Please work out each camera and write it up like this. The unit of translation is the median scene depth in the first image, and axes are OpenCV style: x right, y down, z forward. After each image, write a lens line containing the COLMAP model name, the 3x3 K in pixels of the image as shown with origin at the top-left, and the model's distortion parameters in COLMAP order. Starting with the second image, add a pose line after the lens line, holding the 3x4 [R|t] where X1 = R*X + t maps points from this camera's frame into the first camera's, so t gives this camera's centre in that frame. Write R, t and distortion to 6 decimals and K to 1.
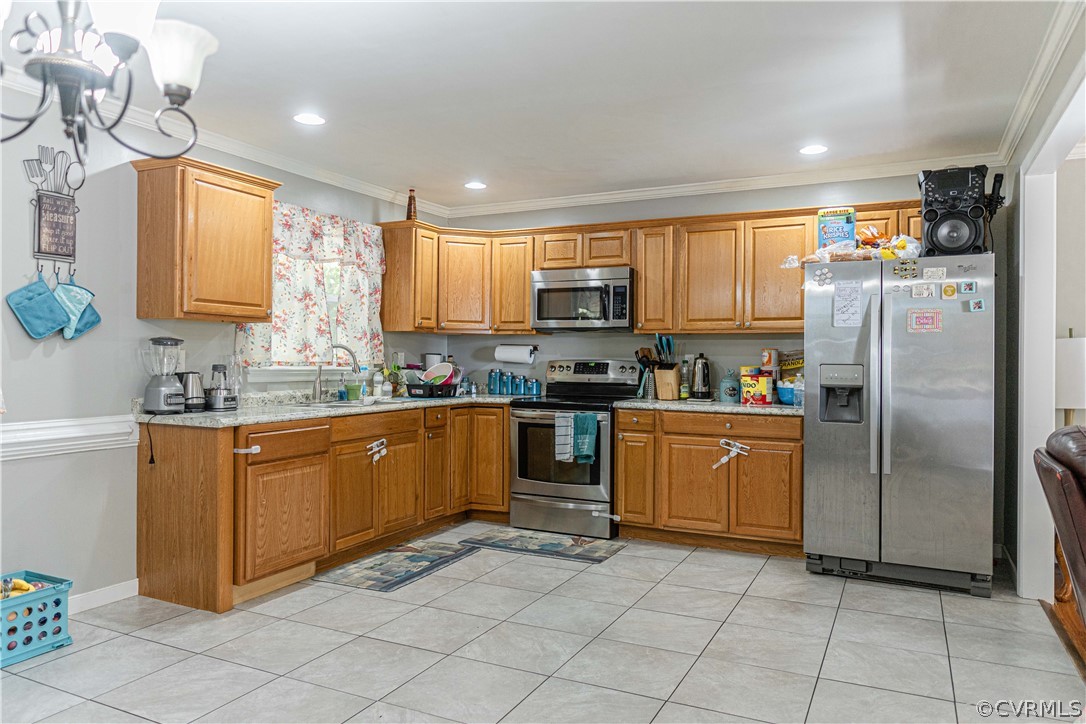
lens RADIAL K [[730.5, 0, 545.0], [0, 730.5, 361.0], [0, 0, 1]] dist [0.009065, 0.000514]
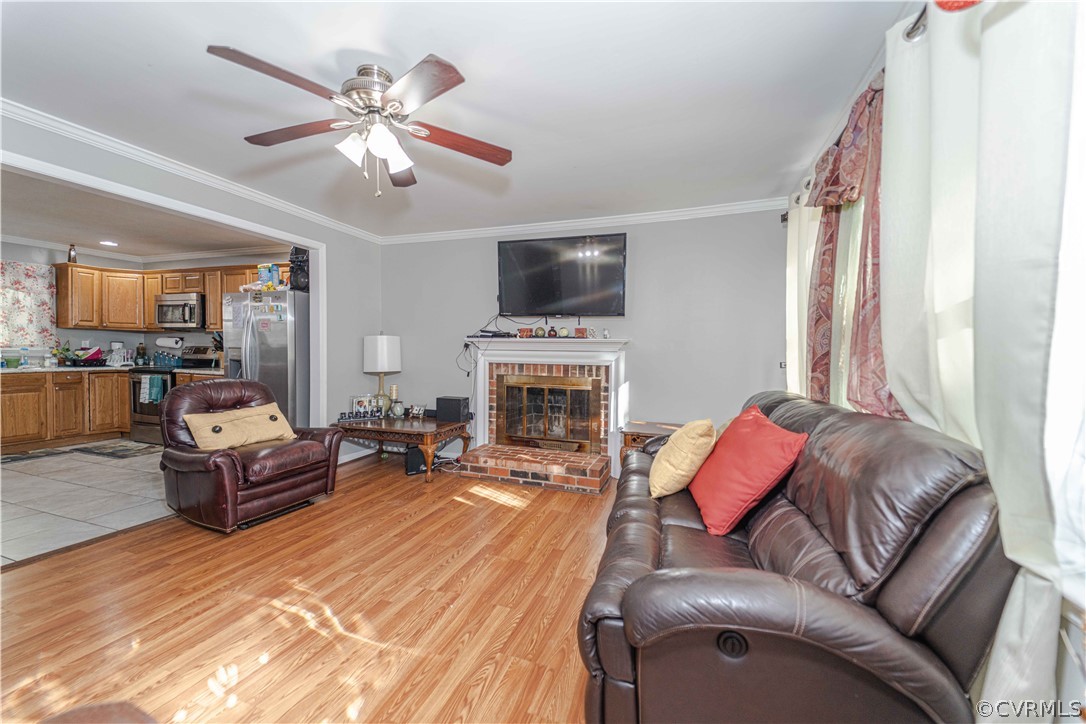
lens RADIAL K [[429.7, 0, 543.1], [0, 429.7, 359.6], [0, 0, 1]] dist [0.003934, 0.000101]
pose [[0.992852, 0.005078, 0.119247, 0.802617], [-0.007839, 0.999712, 0.022701, 0.001777], [-0.119097, -0.023473, 0.992605, -0.138183]]
